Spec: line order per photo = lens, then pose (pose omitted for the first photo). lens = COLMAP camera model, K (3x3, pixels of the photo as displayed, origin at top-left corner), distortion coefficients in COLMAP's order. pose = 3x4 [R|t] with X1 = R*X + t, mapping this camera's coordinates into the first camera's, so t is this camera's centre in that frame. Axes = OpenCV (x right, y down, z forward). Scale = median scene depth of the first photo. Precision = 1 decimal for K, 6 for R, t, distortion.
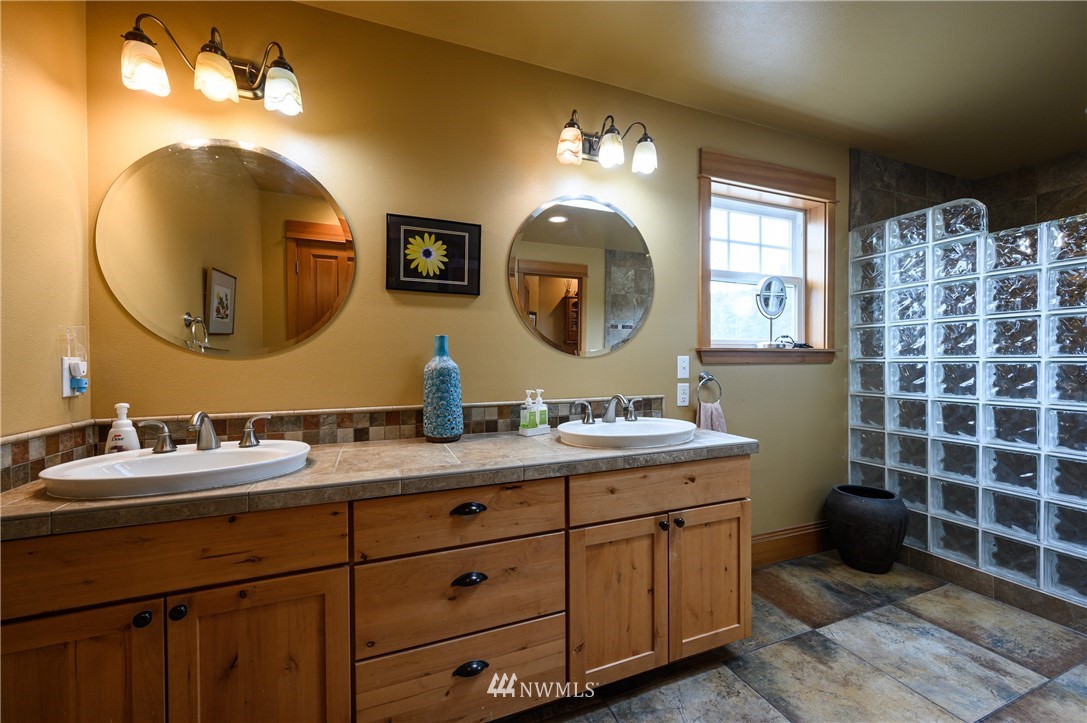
lens RADIAL K [[428.2, 0, 550.0], [0, 428.2, 360.2], [0, 0, 1]] dist [-0.002672, 0.001432]
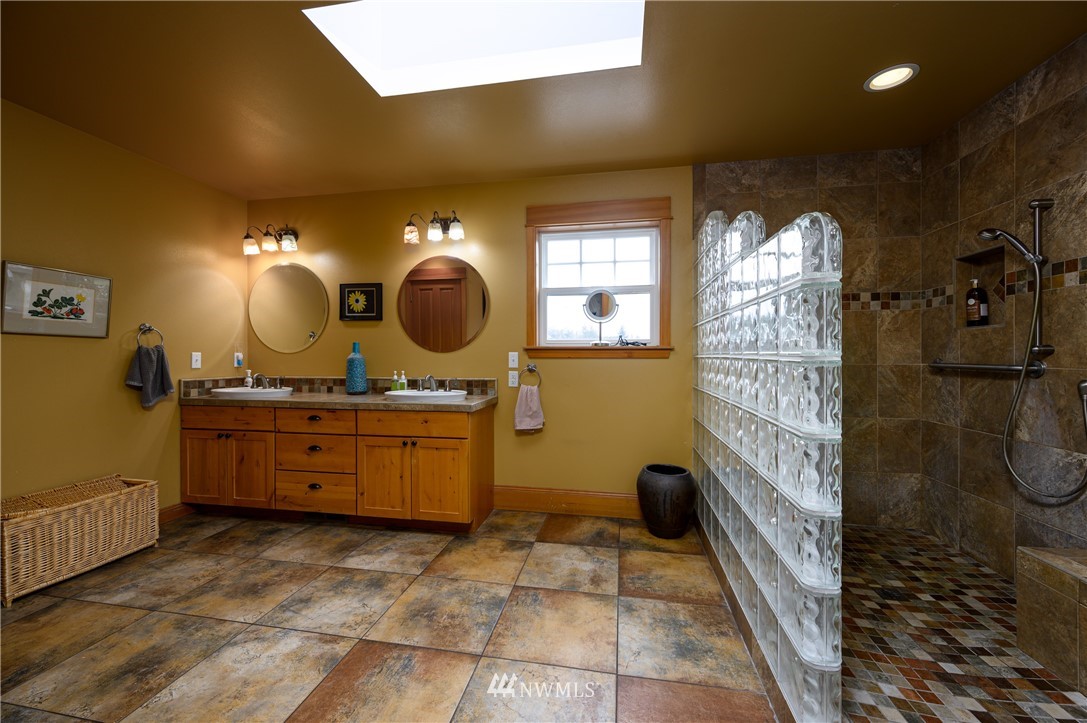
lens RADIAL K [[428.2, 0, 541.7], [0, 428.2, 354.9], [0, 0, 1]] dist [-0.002672, 0.001432]
pose [[0.846719, 0.003184, -0.532030, 1.525177], [-0.004629, 0.999988, -0.001382, 0.000513], [0.532020, 0.003634, 0.846724, -0.232426]]
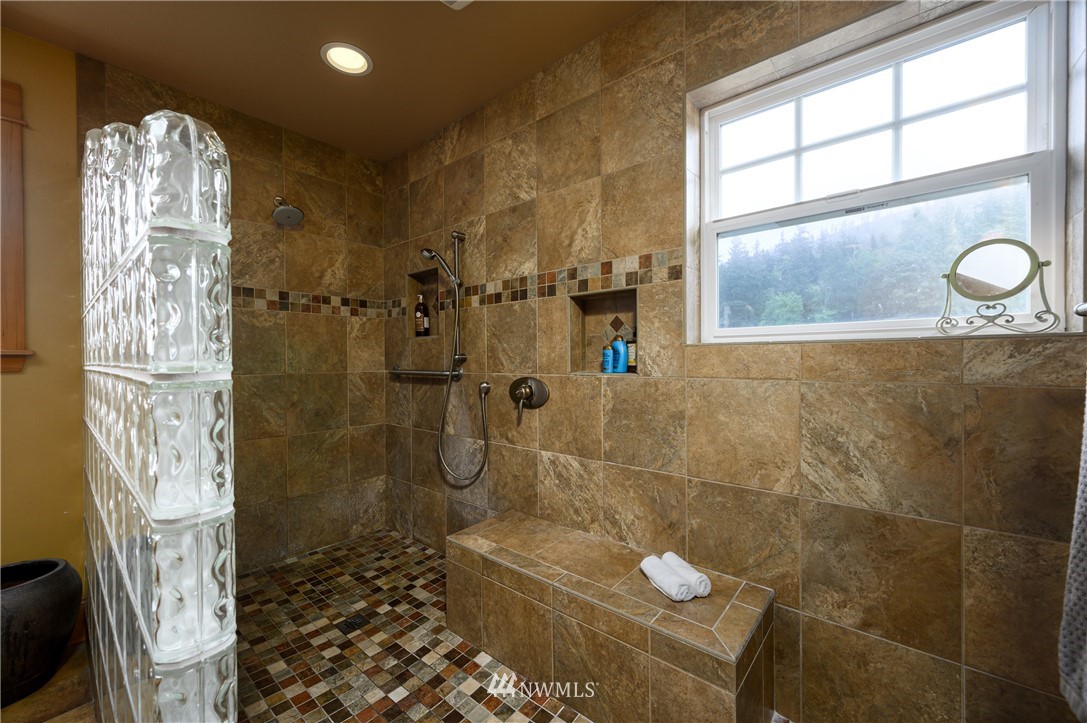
lens RADIAL K [[428.2, 0, 548.1], [0, 428.2, 360.8], [0, 0, 1]] dist [-0.002672, 0.001432]
pose [[0.877111, -0.005839, 0.480253, 1.632594], [0.006399, 0.999979, 0.000471, -0.010111], [-0.480246, 0.002660, 0.877130, 0.094446]]
